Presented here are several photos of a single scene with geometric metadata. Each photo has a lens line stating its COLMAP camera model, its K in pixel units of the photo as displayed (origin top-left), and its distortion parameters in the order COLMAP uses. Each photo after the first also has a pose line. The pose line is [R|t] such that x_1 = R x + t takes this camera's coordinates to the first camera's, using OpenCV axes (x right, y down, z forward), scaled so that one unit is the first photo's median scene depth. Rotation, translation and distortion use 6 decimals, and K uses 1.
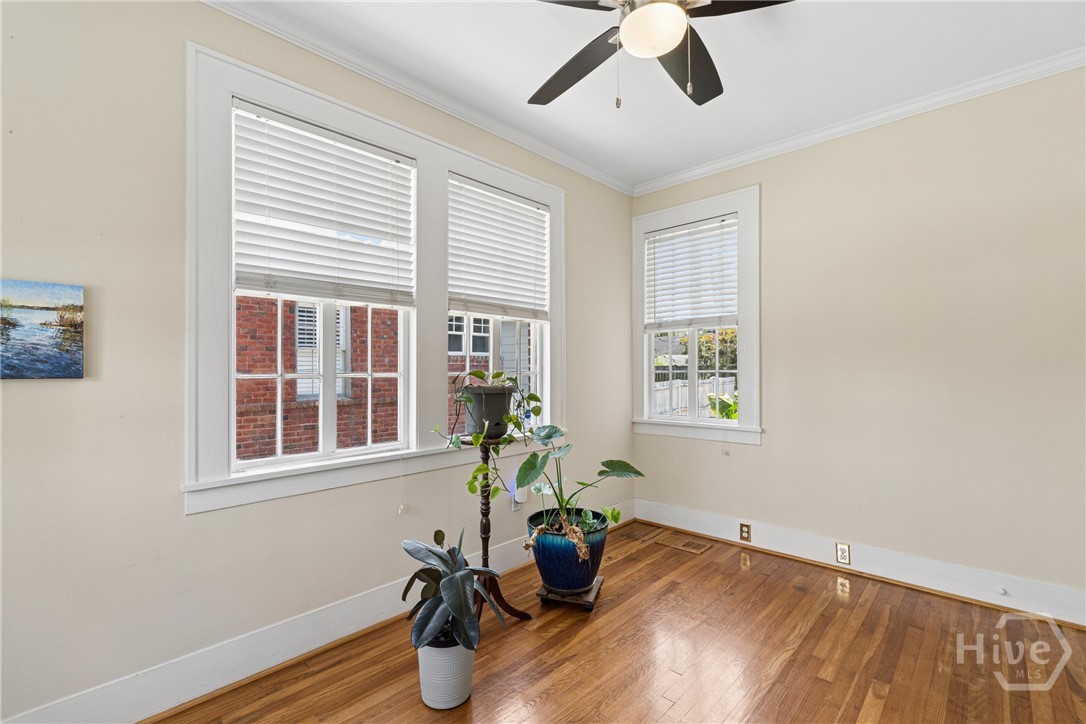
lens RADIAL K [[485.1, 0, 537.6], [0, 485.1, 365.7], [0, 0, 1]] dist [-0.005317, -0.000012]
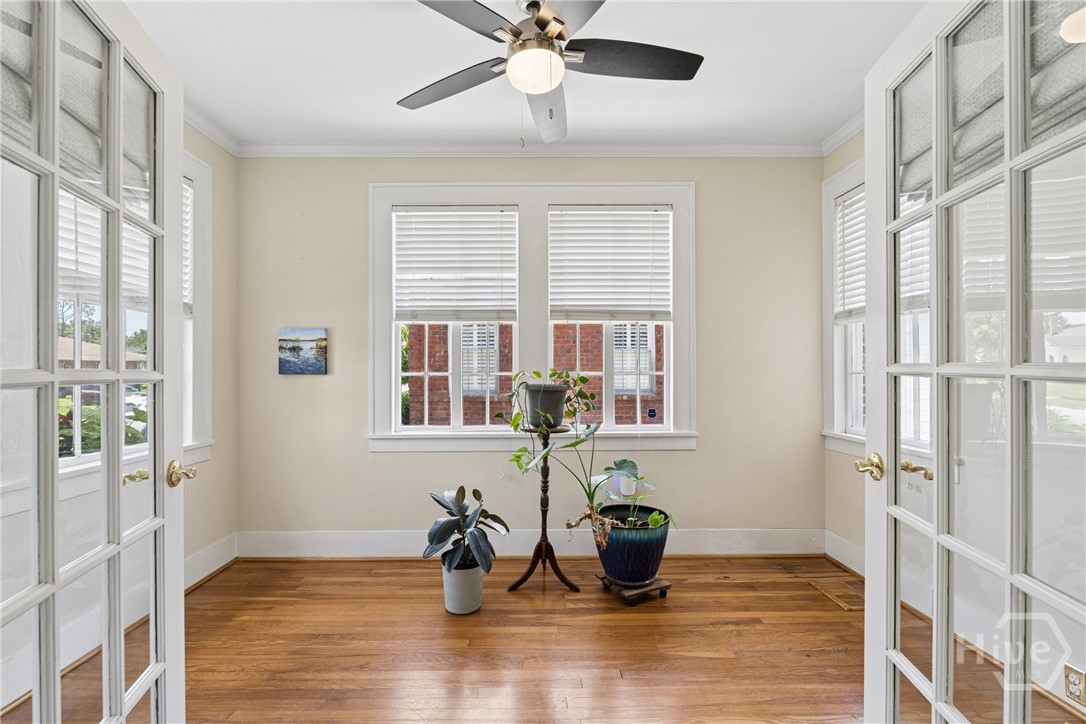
lens RADIAL K [[485.1, 0, 533.3], [0, 485.1, 367.1], [0, 0, 1]] dist [-0.005317, -0.000012]
pose [[0.695806, 0.000279, -0.718230, 0.732318], [0.004674, 0.999977, 0.004916, -0.005804], [0.718215, -0.006778, 0.695788, 0.147439]]
